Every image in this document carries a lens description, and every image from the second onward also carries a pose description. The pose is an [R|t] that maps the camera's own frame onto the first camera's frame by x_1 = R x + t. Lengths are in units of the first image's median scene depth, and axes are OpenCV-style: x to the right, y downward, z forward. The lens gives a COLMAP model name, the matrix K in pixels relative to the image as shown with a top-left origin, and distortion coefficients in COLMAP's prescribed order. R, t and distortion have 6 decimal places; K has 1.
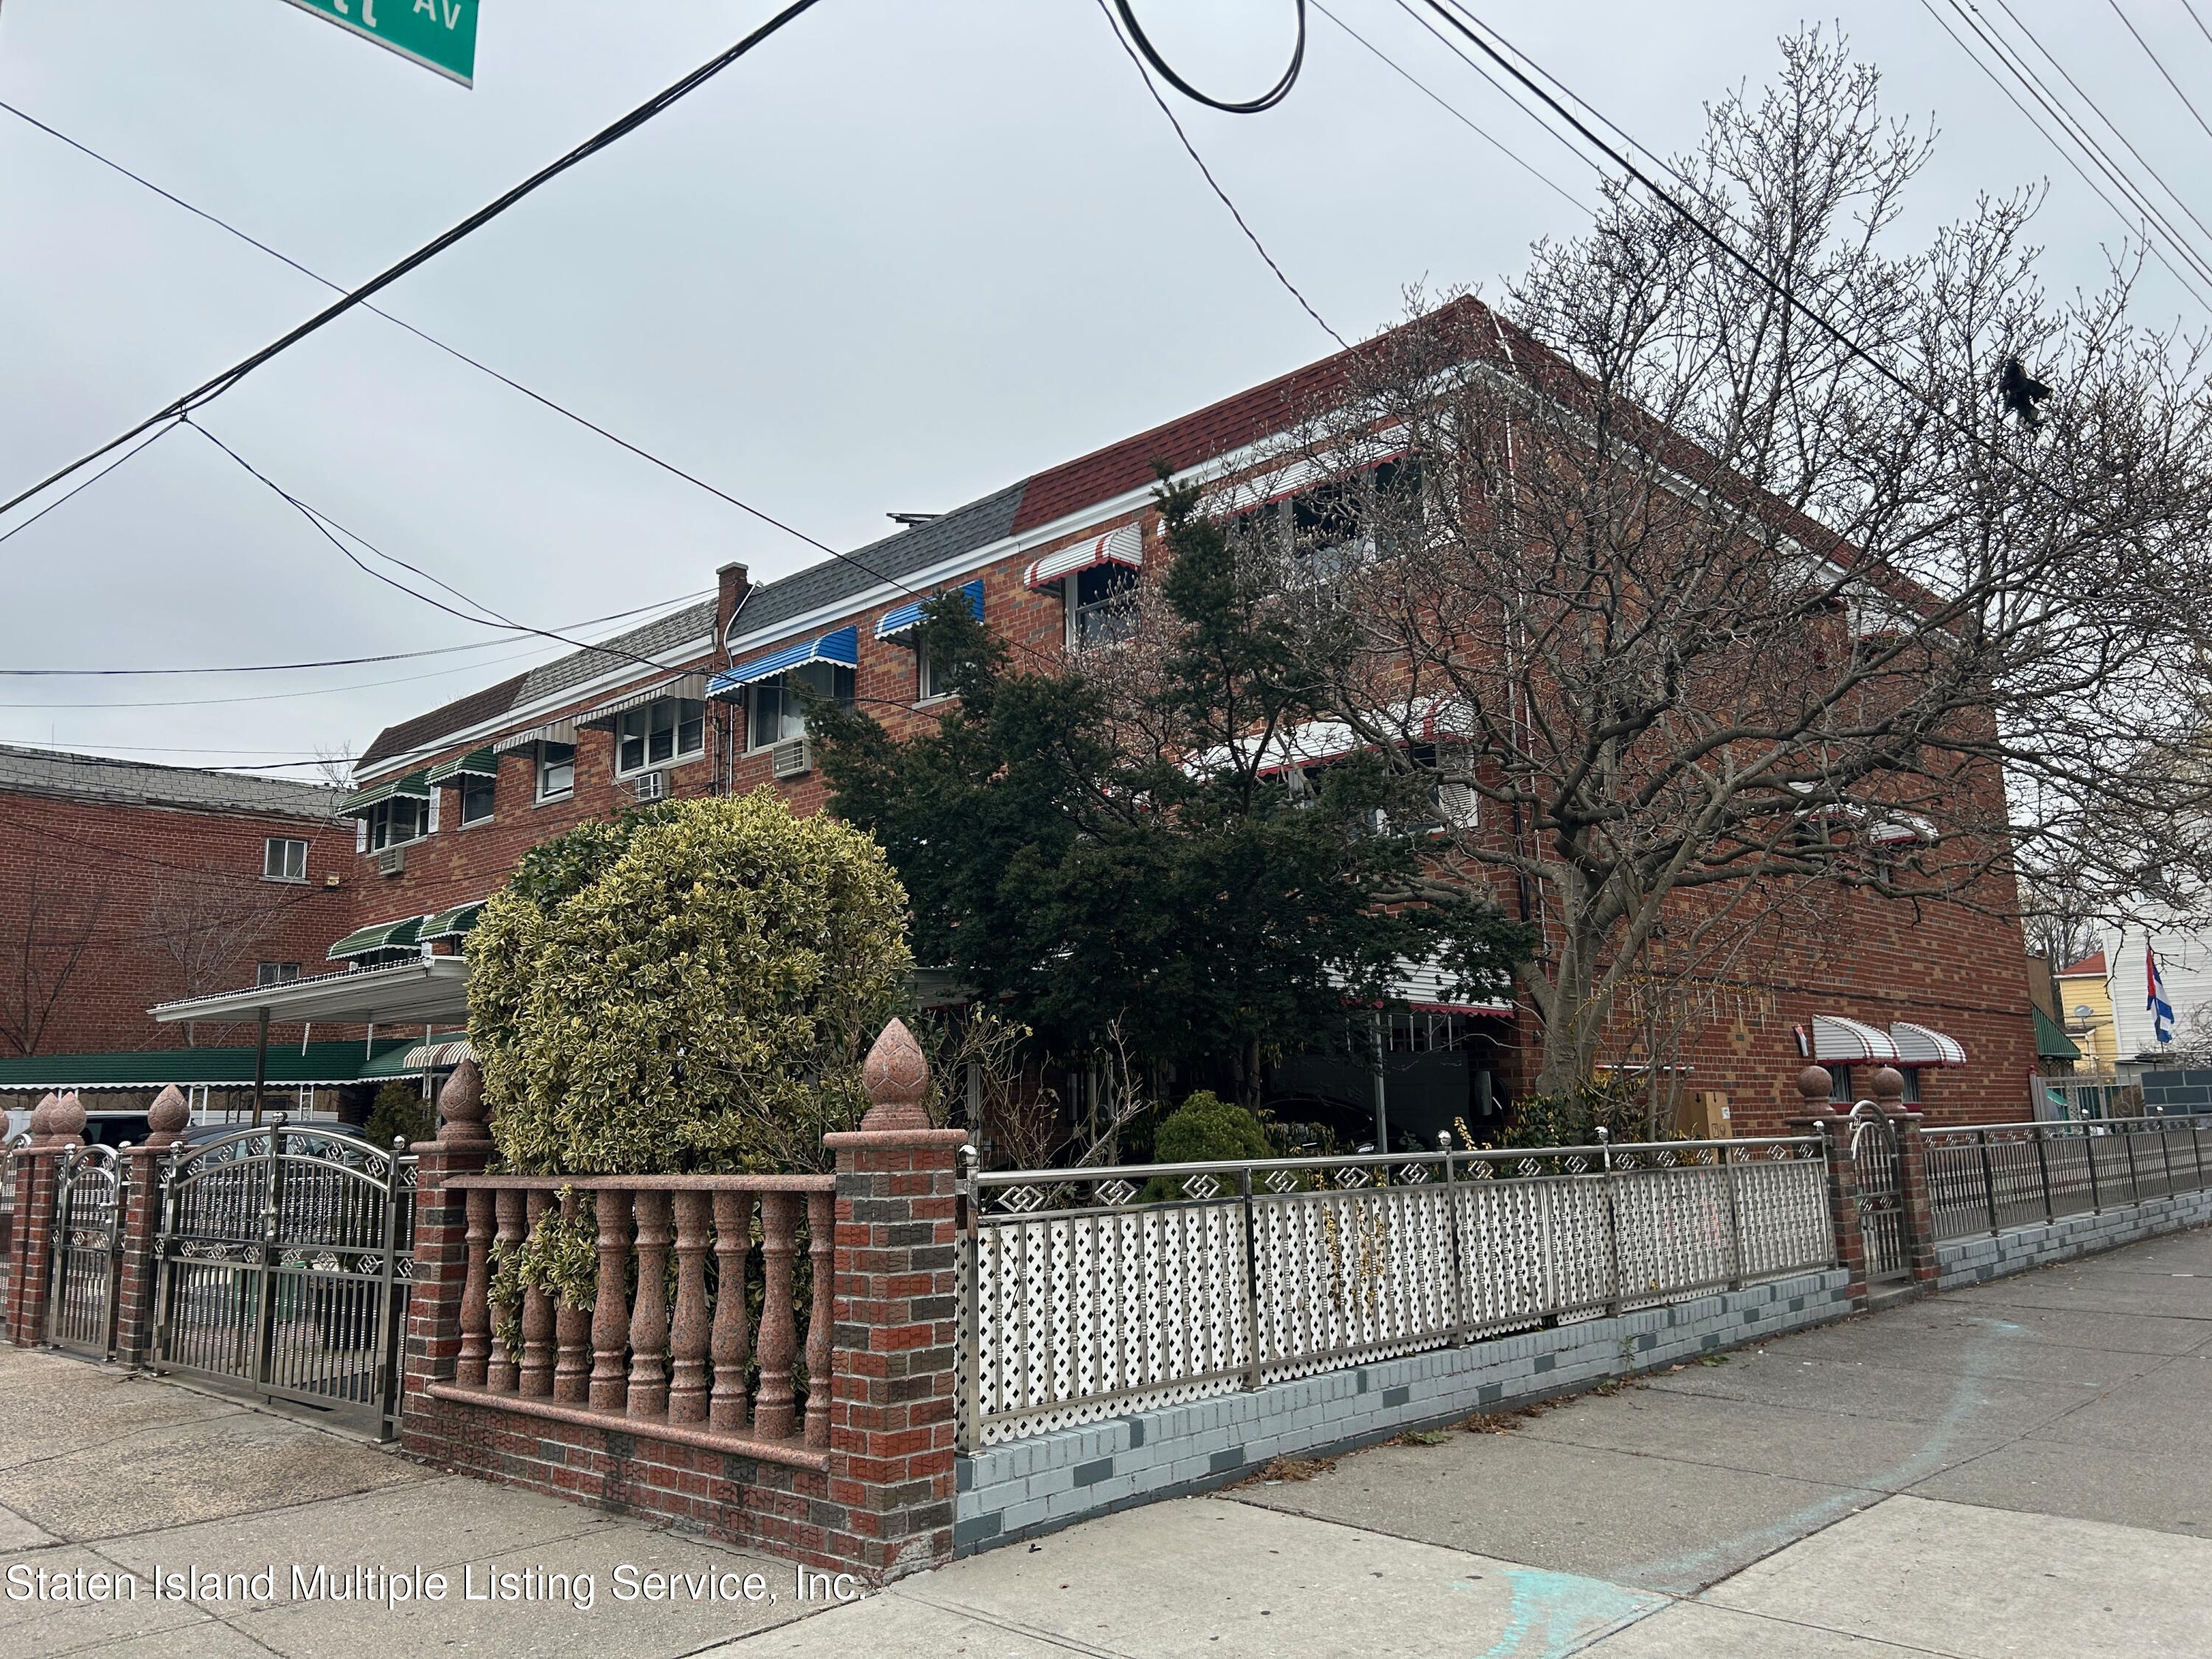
lens RADIAL K [[1678.2, 0, 1089.9], [0, 1678.2, 829.1], [0, 0, 1]] dist [0.046234, -0.075120]
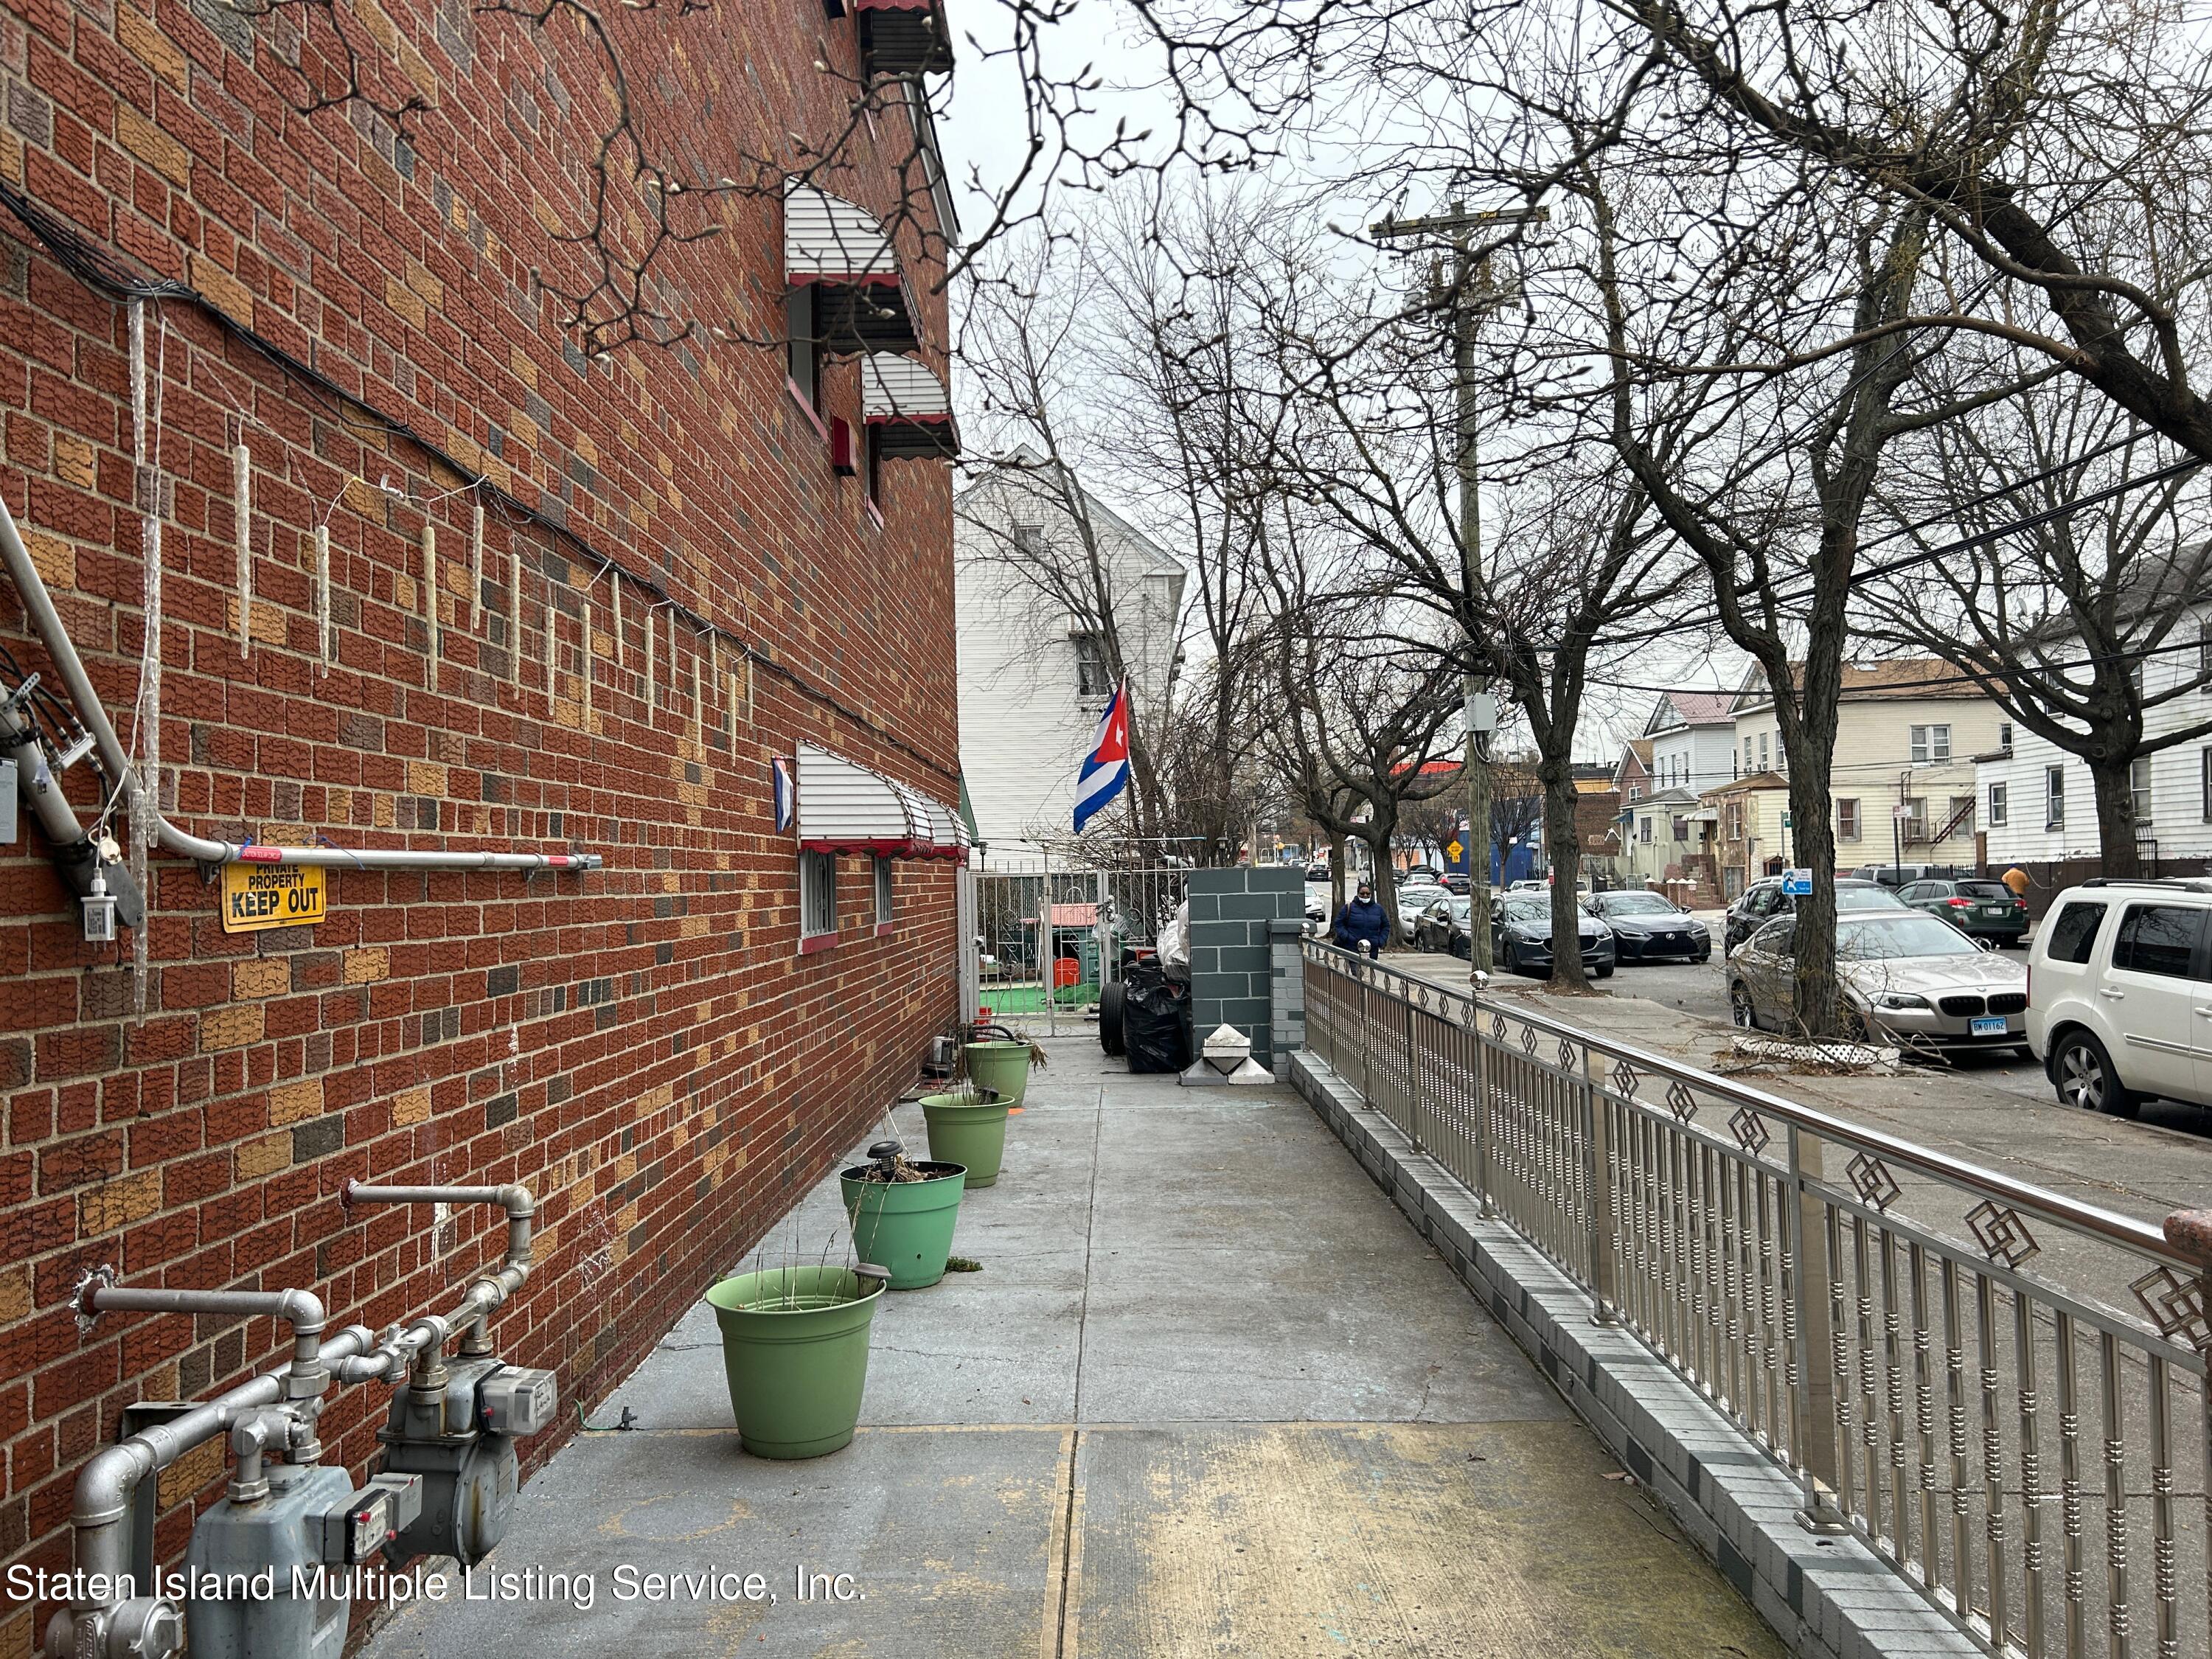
lens RADIAL K [[1678.2, 0, 1089.9], [0, 1678.2, 829.1], [0, 0, 1]] dist [0.046234, -0.075120]
pose [[0.730692, 0.032554, 0.681931, 0.201795], [-0.125083, 0.988338, 0.086845, 0.092409], [-0.671151, -0.148755, 0.726242, 0.673729]]
